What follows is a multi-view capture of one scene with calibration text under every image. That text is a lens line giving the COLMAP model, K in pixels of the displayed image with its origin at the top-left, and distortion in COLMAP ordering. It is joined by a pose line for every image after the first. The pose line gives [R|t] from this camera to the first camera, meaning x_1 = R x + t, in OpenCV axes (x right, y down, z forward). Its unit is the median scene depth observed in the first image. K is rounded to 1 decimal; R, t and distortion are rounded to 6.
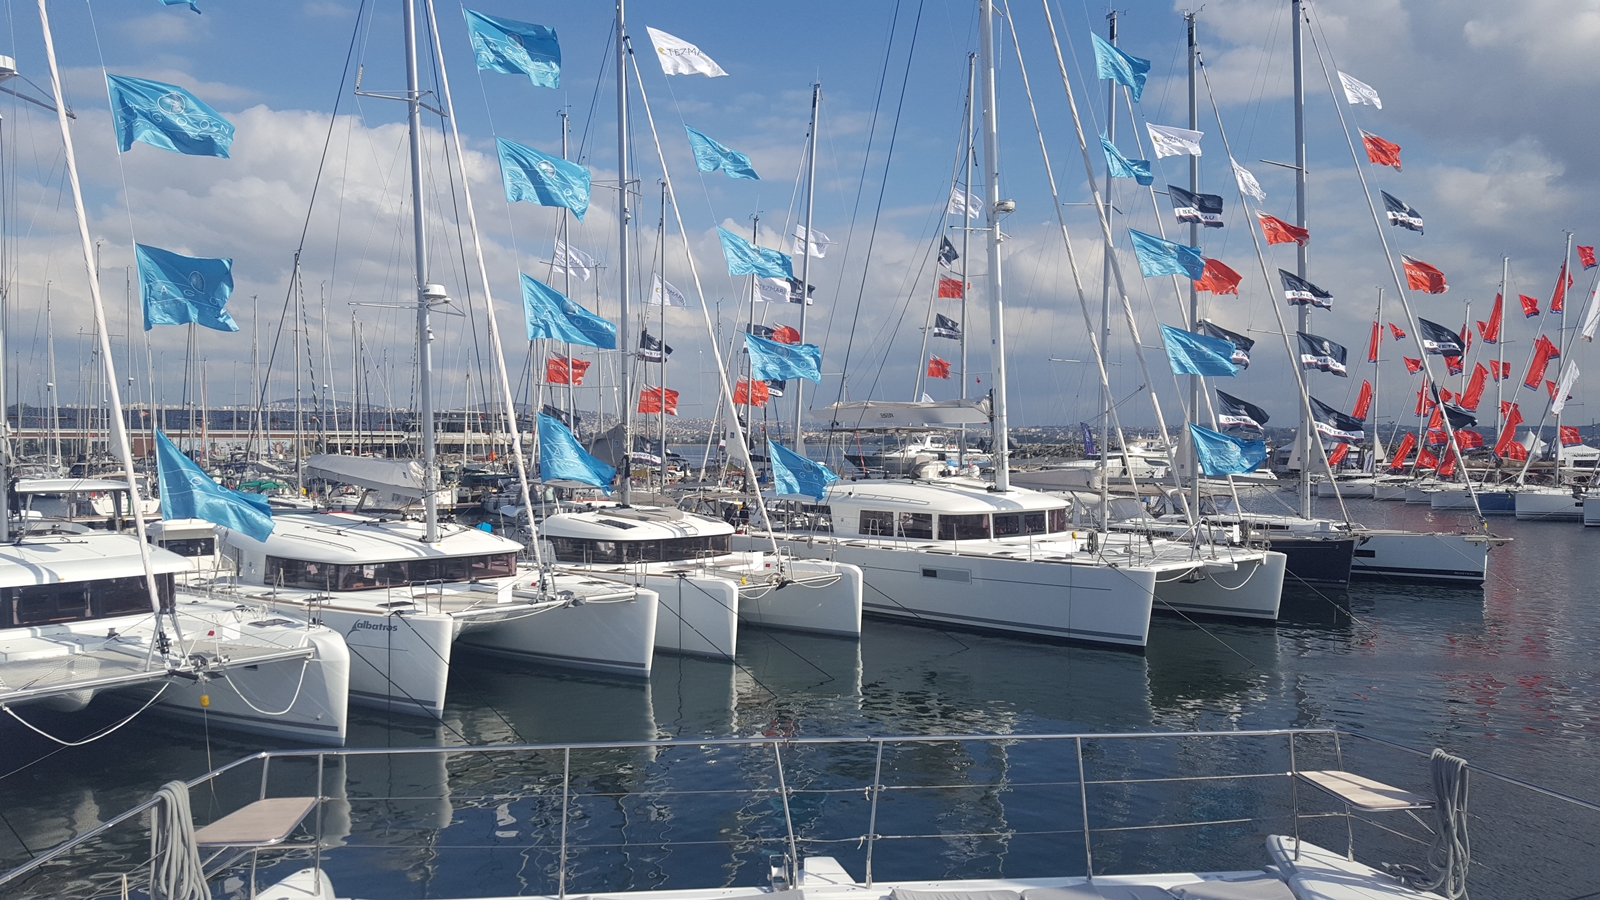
lens RADIAL K [[1058.9, 0, 796.1], [0, 1058.9, 453.3], [0, 0, 1]] dist [0.063910, -0.146107]
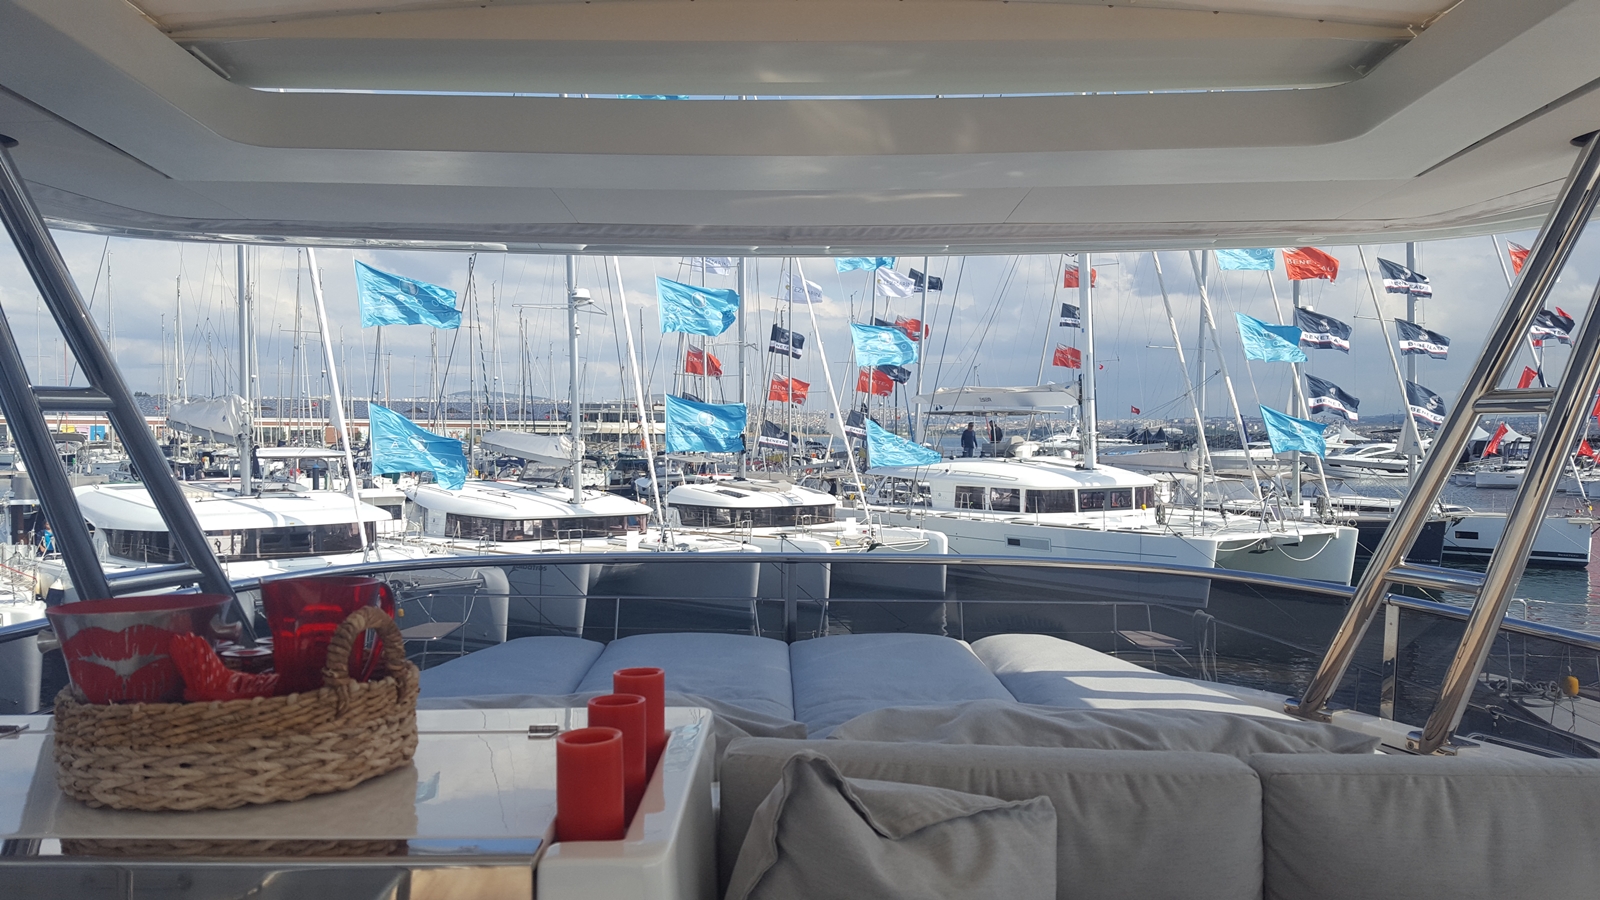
lens RADIAL K [[1058.9, 0, 796.1], [0, 1058.9, 453.3], [0, 0, 1]] dist [0.063910, -0.146107]
pose [[0.990073, 0.003126, -0.140517, 0.056219], [-0.002027, 0.999966, 0.007963, 0.012591], [0.140537, -0.007599, 0.990046, -0.119636]]
